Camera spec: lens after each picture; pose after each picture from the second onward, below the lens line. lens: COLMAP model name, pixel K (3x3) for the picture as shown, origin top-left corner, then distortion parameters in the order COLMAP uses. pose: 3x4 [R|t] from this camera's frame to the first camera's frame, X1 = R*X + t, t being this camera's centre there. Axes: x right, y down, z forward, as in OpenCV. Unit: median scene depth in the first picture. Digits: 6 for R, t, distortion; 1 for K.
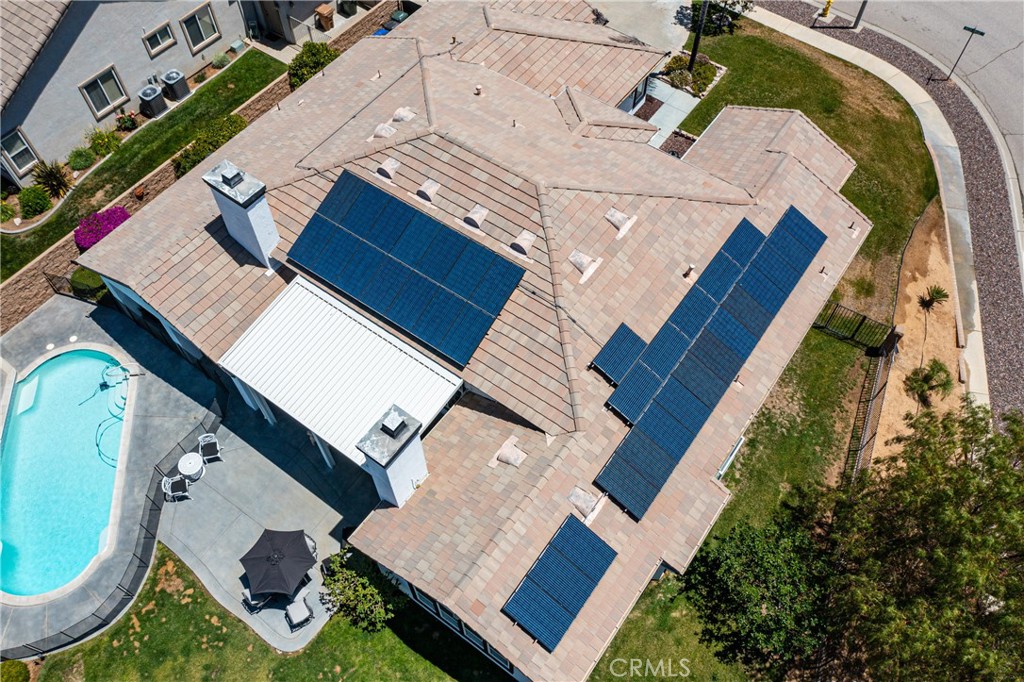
lens RADIAL K [[799.7, 0, 512.0], [0, 799.7, 341.0], [0, 0, 1]] dist [-0.016523, -0.000741]
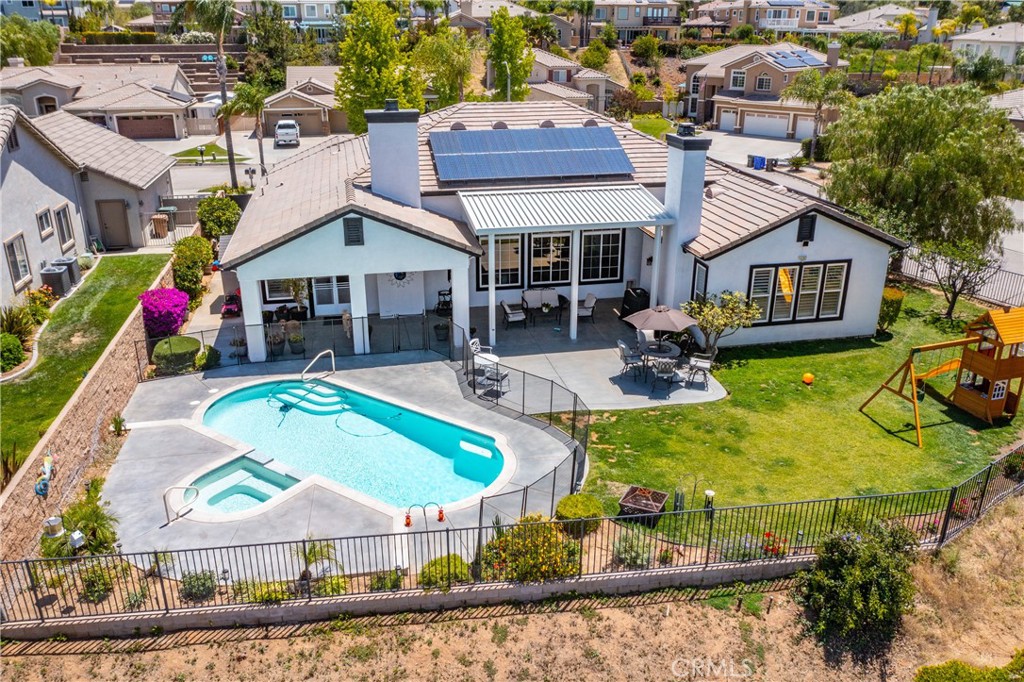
lens RADIAL K [[799.7, 0, 512.0], [0, 799.7, 341.0], [0, 0, 1]] dist [-0.016523, -0.000741]
pose [[0.671723, -0.267359, 0.690874, -0.907068], [0.619288, 0.714453, -0.325637, 0.408429], [-0.406535, 0.646588, 0.645487, 0.355678]]
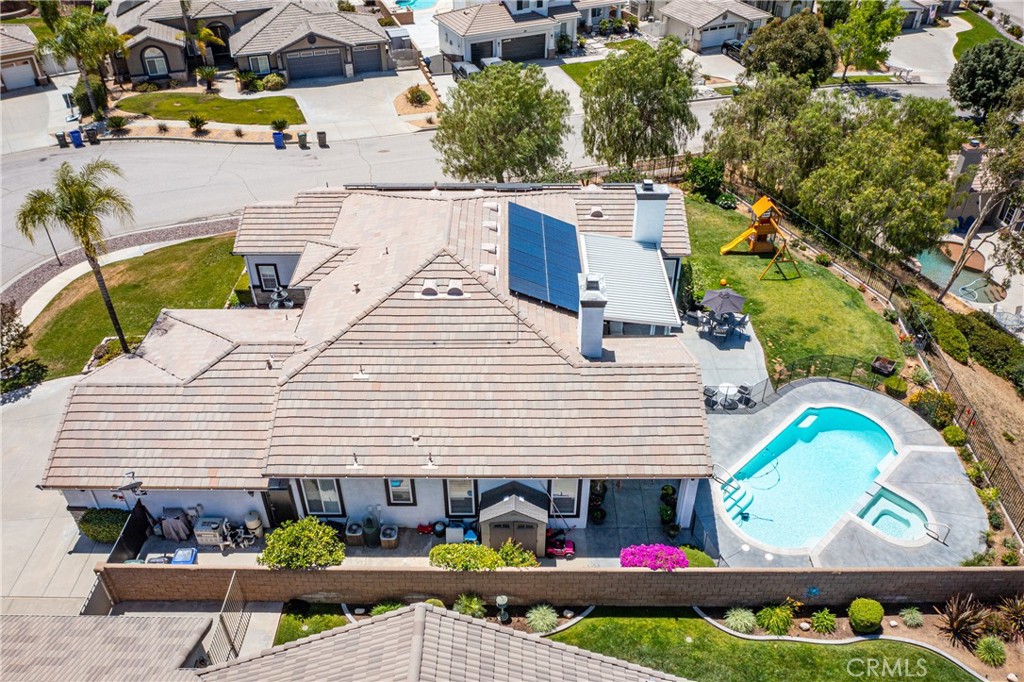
lens RADIAL K [[799.7, 0, 512.0], [0, 799.7, 341.0], [0, 0, 1]] dist [-0.016523, -0.000741]
pose [[-0.586802, -0.482287, 0.650433, -0.914453], [0.681390, 0.139859, 0.718434, -0.940678], [-0.437460, 0.864777, 0.246556, 0.692132]]
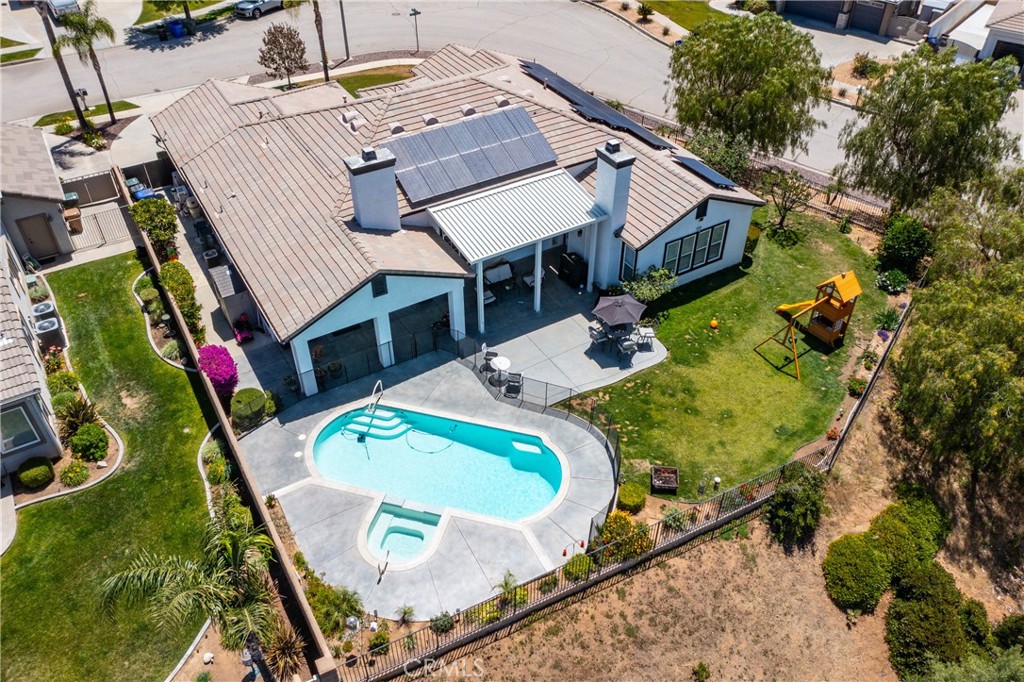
lens RADIAL K [[799.7, 0, 512.0], [0, 799.7, 341.0], [0, 0, 1]] dist [-0.016523, -0.000741]
pose [[0.393767, -0.591885, 0.703292, -1.103098], [0.771223, 0.629039, 0.097593, 0.026692], [-0.500162, 0.503966, 0.704171, 0.120117]]
